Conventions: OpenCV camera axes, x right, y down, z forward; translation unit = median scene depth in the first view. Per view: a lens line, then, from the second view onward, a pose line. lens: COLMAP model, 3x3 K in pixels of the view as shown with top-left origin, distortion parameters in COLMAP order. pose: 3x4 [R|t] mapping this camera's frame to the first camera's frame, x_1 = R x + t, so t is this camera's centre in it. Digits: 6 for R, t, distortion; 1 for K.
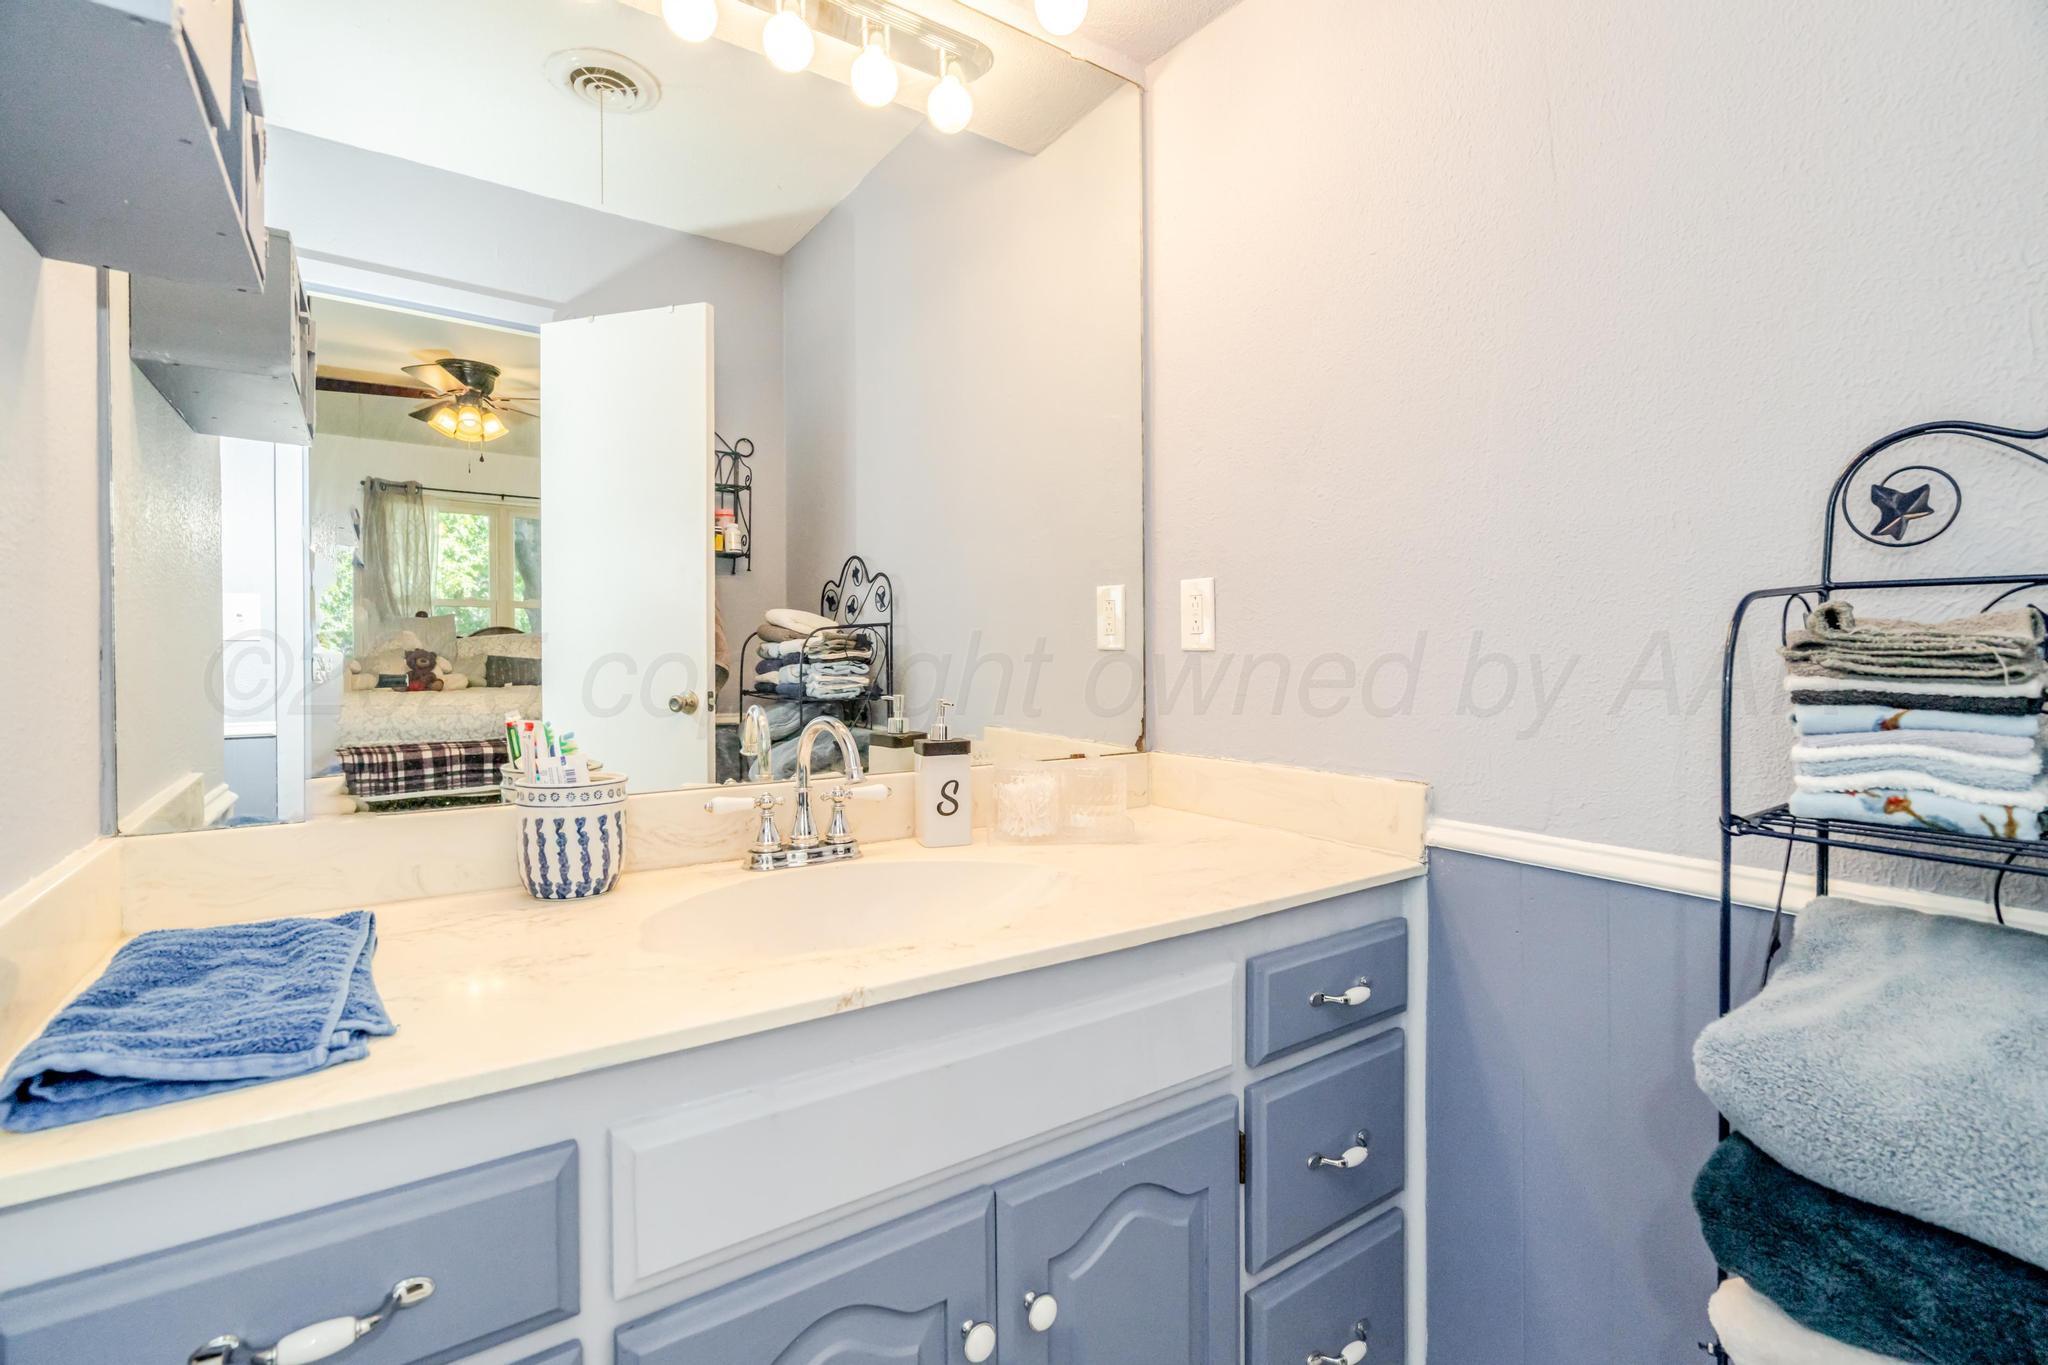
lens RADIAL K [[936.1, 0, 1033.6], [0, 936.1, 668.3], [0, 0, 1]] dist [0.000662, -0.000670]
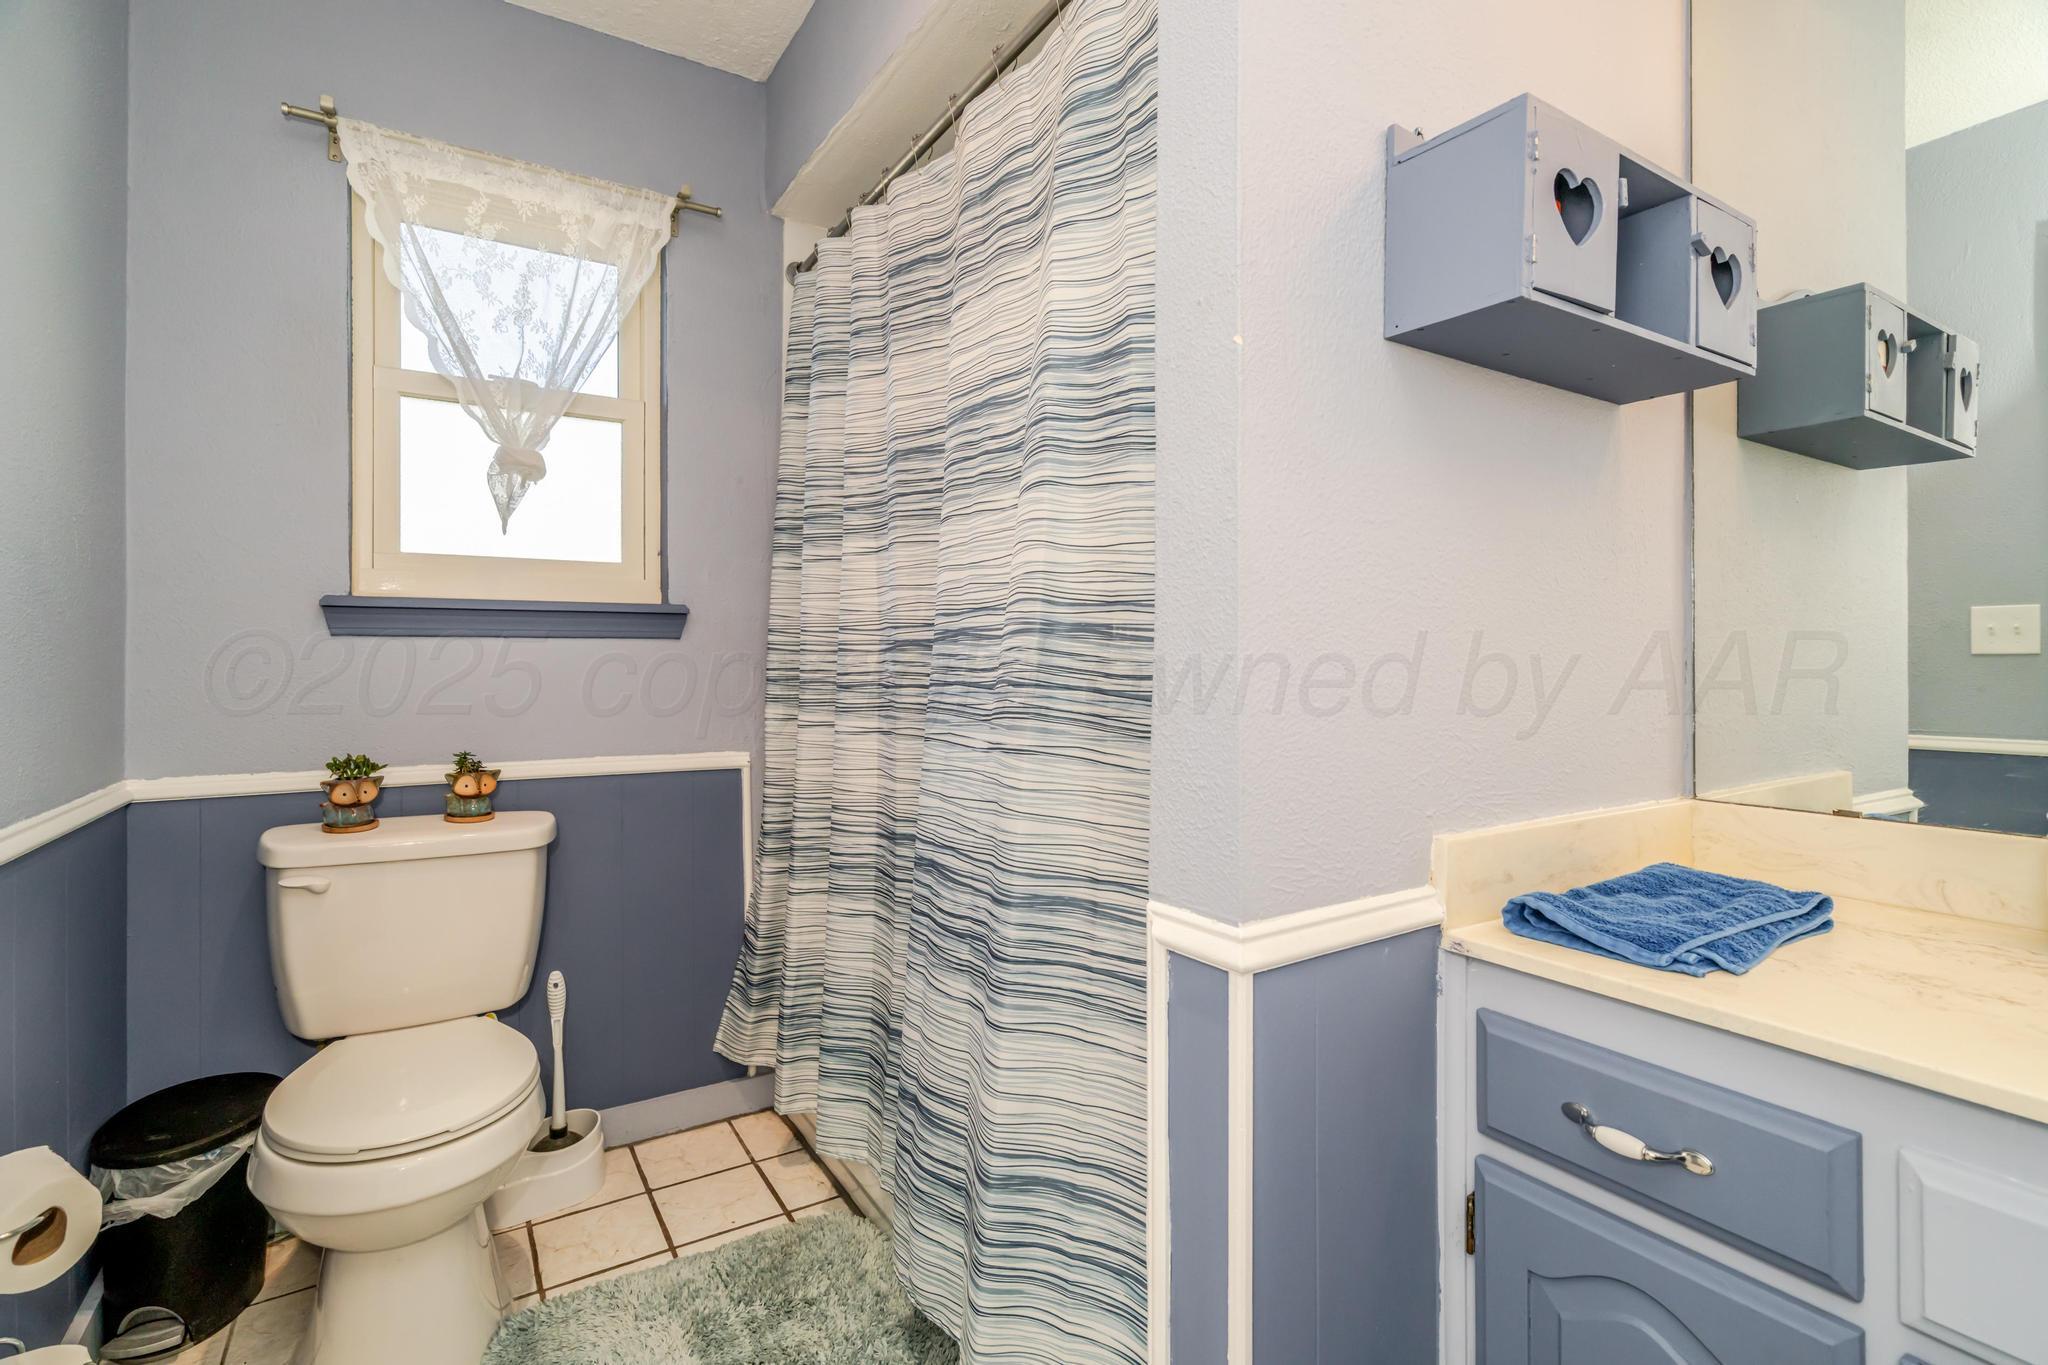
lens RADIAL K [[936.1, 0, 1028.3], [0, 936.1, 673.1], [0, 0, 1]] dist [0.000662, -0.000670]
pose [[-0.064000, 0.002856, -0.997946, 0.707932], [-0.014350, 0.999890, 0.003782, 0.003582], [0.997847, 0.014563, -0.063952, 0.165716]]
